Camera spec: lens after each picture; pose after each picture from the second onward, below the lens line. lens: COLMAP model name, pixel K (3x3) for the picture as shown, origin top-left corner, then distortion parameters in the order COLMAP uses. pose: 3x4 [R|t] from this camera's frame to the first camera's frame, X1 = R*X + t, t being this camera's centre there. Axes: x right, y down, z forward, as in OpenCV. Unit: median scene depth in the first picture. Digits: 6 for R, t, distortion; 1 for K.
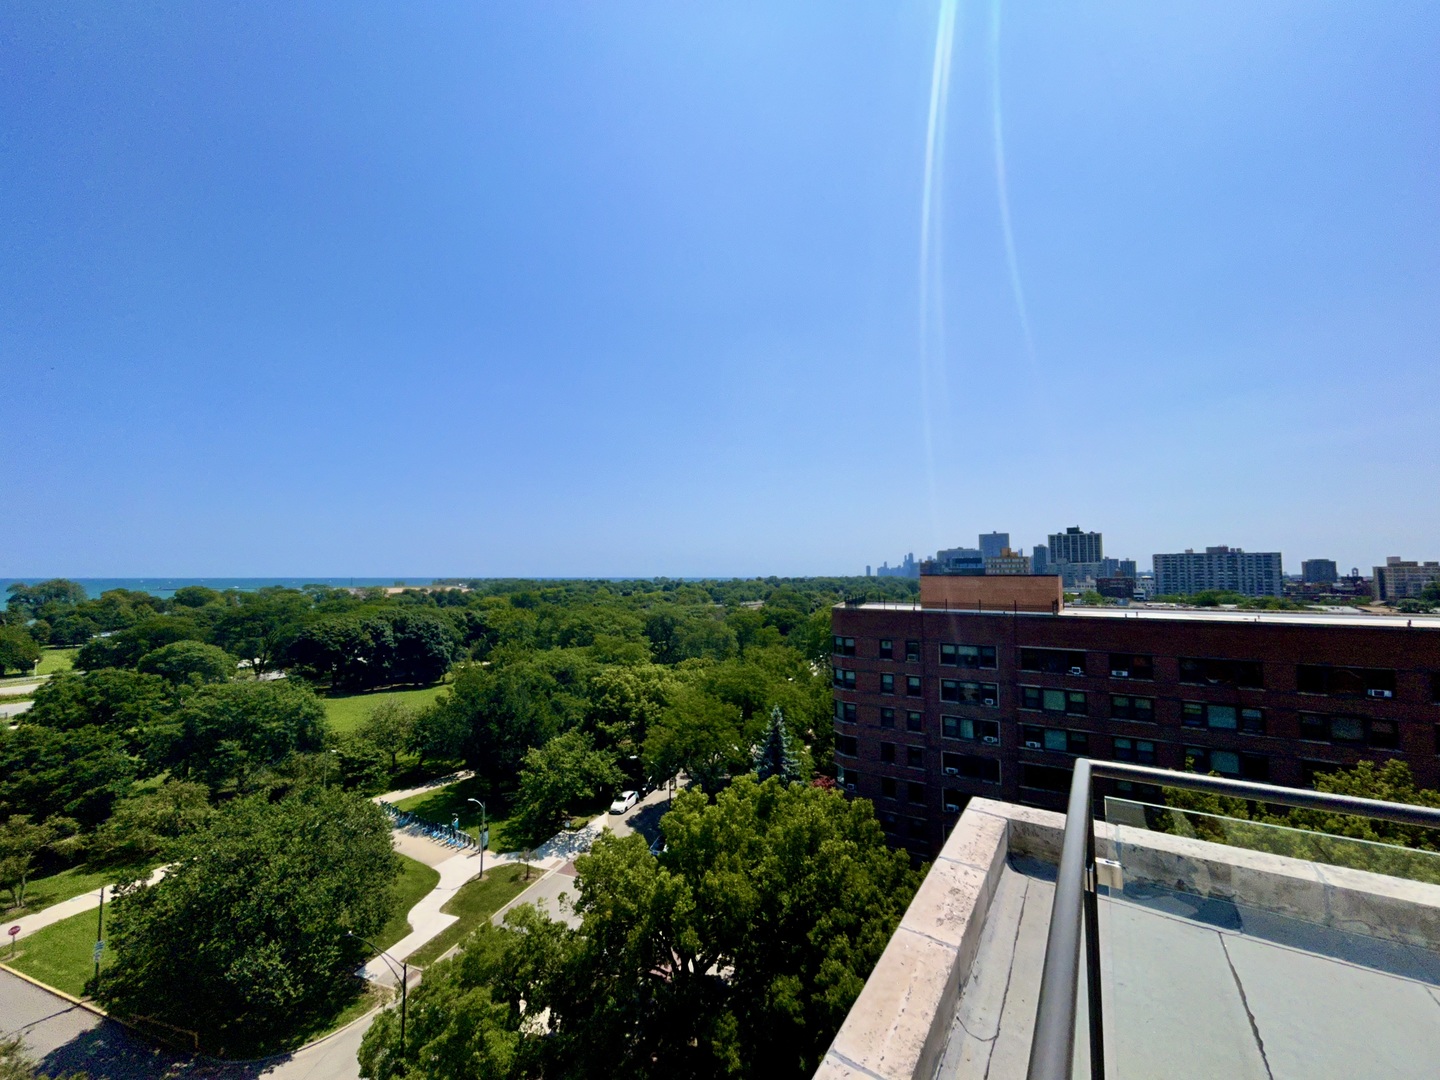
lens RADIAL K [[586.8, 0, 718.6], [0, 586.8, 536.2], [0, 0, 1]] dist [-0.003010, -0.000180]
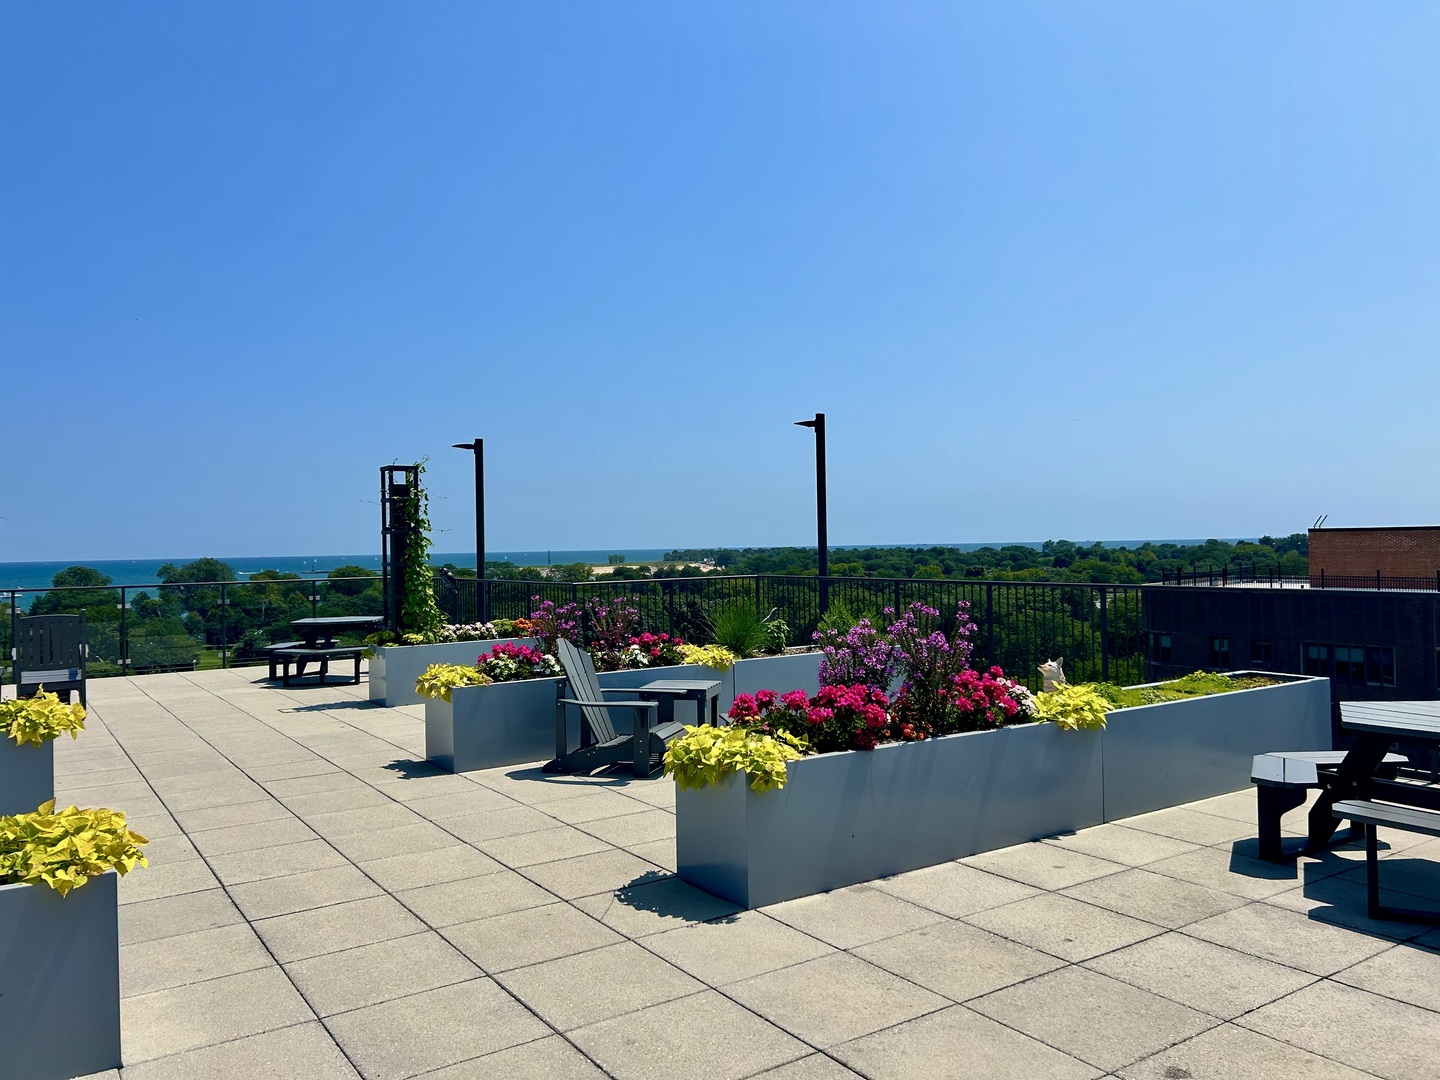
lens RADIAL K [[1087.6, 0, 721.0], [0, 1087.6, 538.2], [0, 0, 1]] dist [0.028105, -0.034480]
pose [[0.919516, -0.020026, -0.392542, 0.216695], [0.045505, 0.997410, 0.055708, -0.010844], [0.390410, -0.069087, 0.918045, -0.203899]]
